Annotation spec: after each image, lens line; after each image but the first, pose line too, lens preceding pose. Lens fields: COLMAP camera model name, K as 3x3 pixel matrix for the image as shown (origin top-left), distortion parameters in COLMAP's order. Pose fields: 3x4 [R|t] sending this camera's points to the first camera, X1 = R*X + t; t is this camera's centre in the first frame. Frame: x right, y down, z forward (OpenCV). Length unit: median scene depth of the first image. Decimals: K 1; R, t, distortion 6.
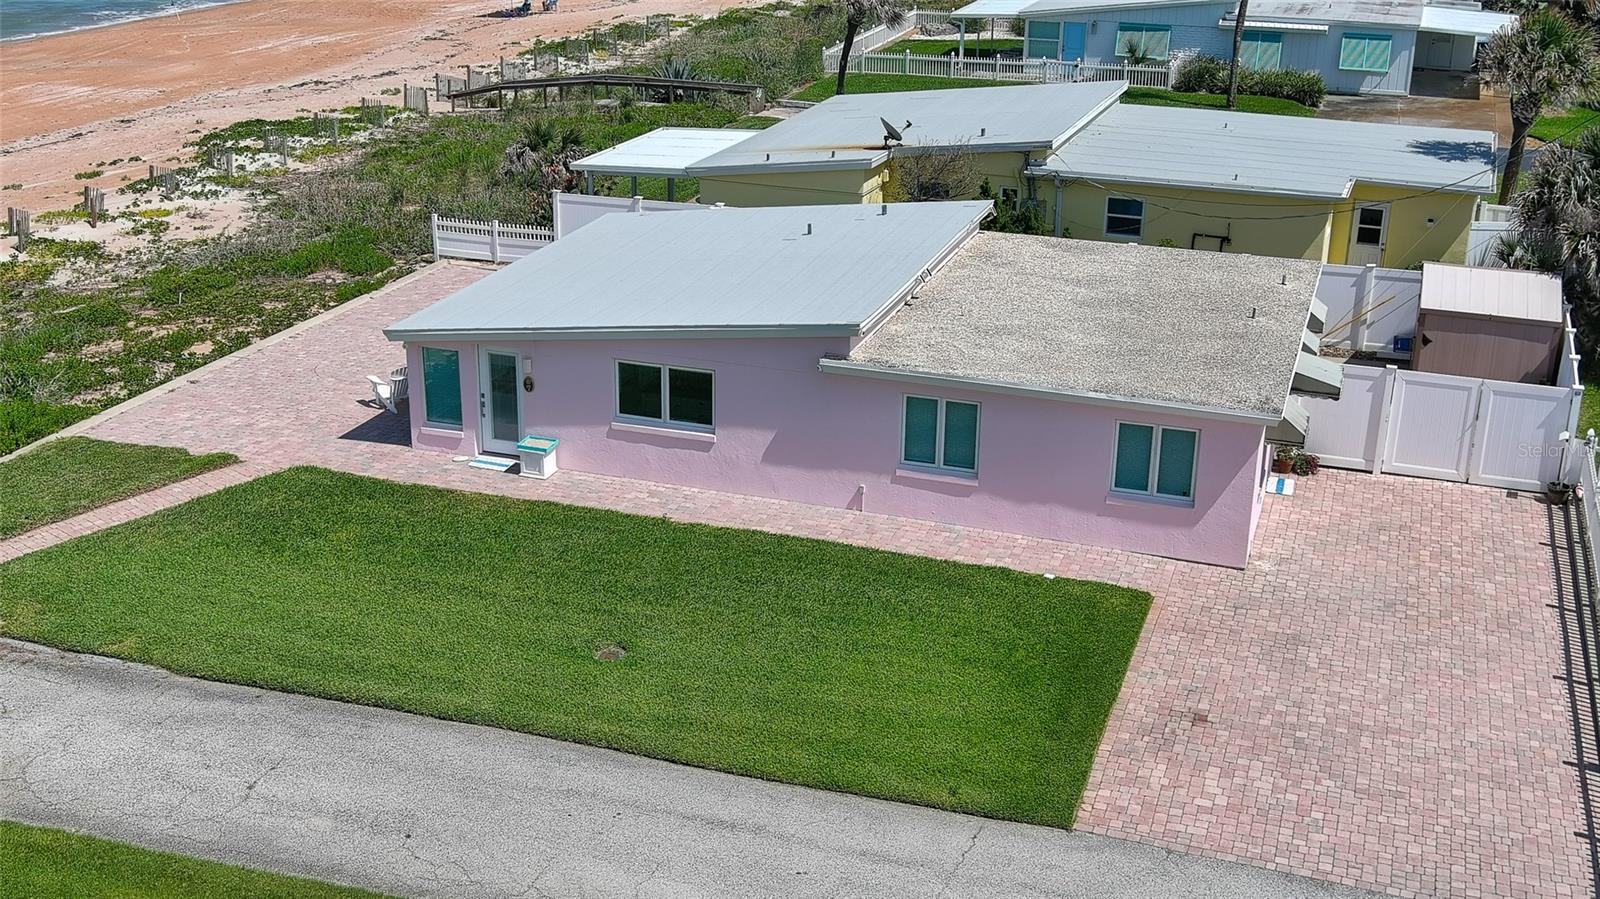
lens RADIAL K [[1796.9, 0, 800.0], [0, 1796.9, 449.5], [0, 0, 1]] dist [0.032885, -0.131391]
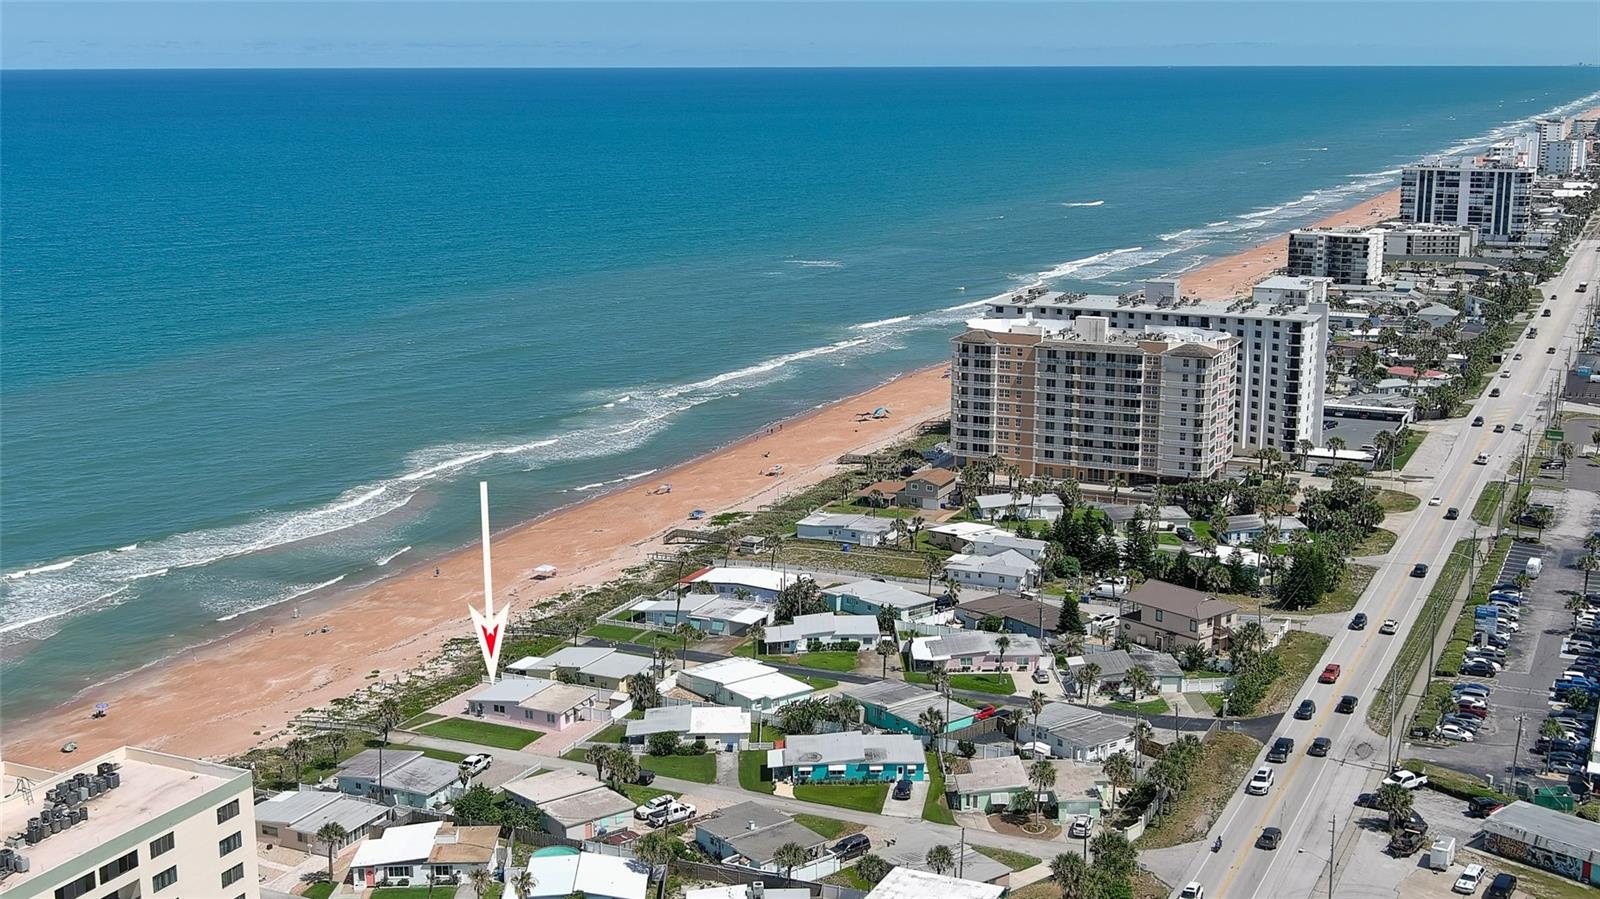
lens RADIAL K [[1874.0, 0, 800.0], [0, 1874.0, 449.5], [0, 0, 1]] dist [0.021373, -0.123307]
pose [[0.992409, 0.003874, -0.122916, 2.204089], [-0.022555, 0.988283, -0.150958, 0.055356], [0.120891, 0.152584, 0.980869, -6.981505]]
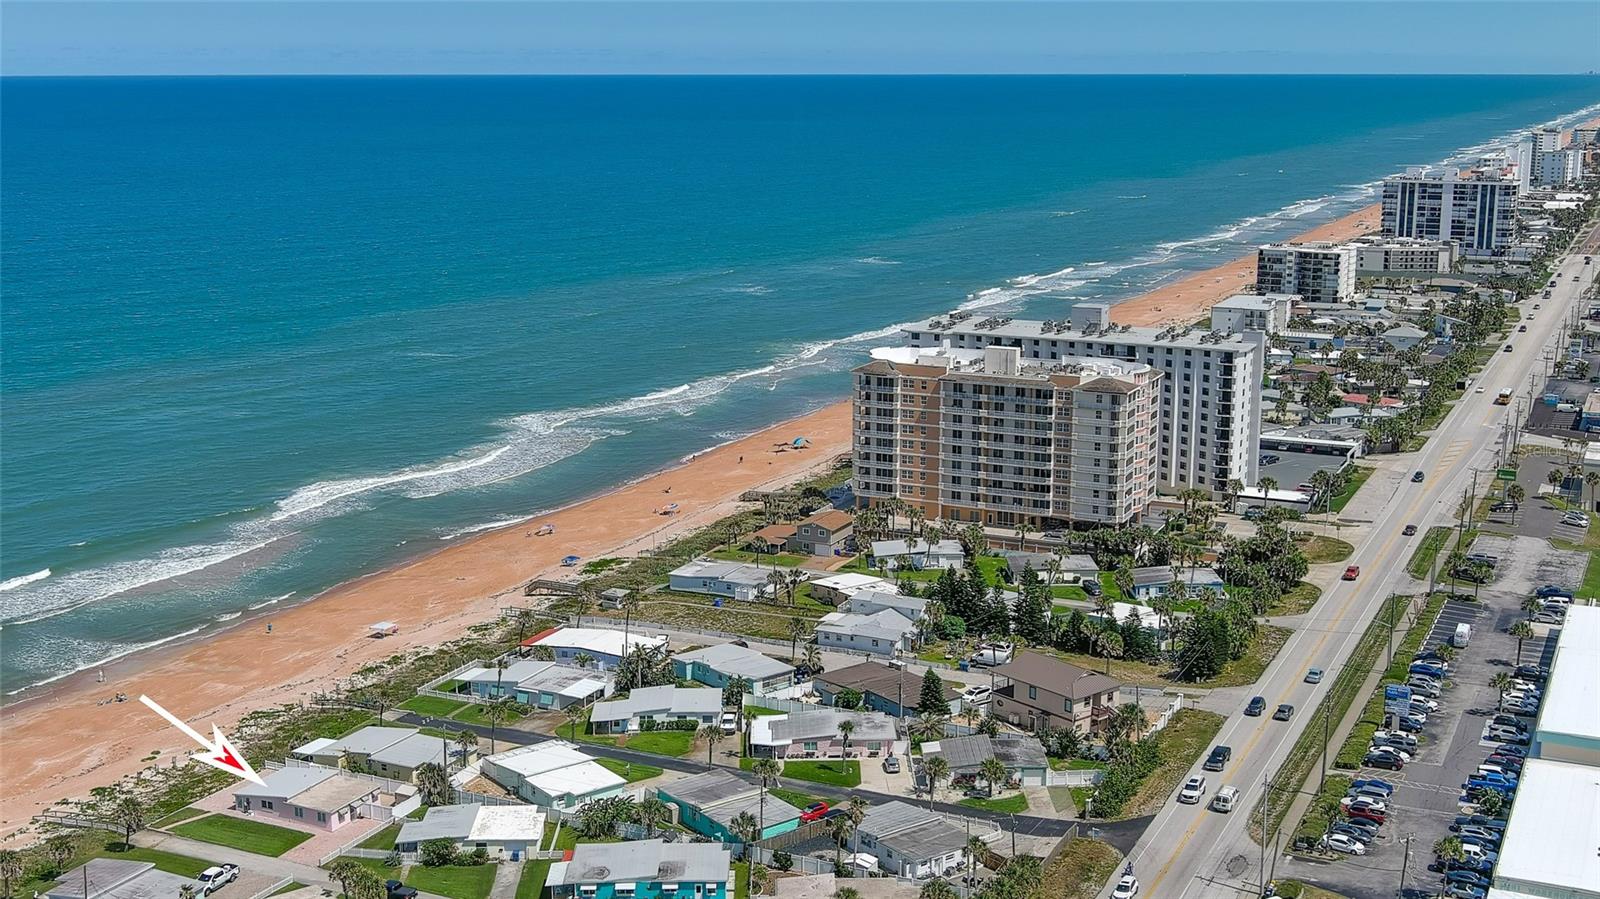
lens RADIAL K [[1864.3, 0, 800.0], [0, 1864.3, 449.5], [0, 0, 1]] dist [0.032960, -0.137251]
pose [[0.991976, 0.006889, -0.126241, 2.823926], [-0.026415, 0.987771, -0.153659, -0.327658], [0.123639, 0.155761, 0.980027, -5.957308]]
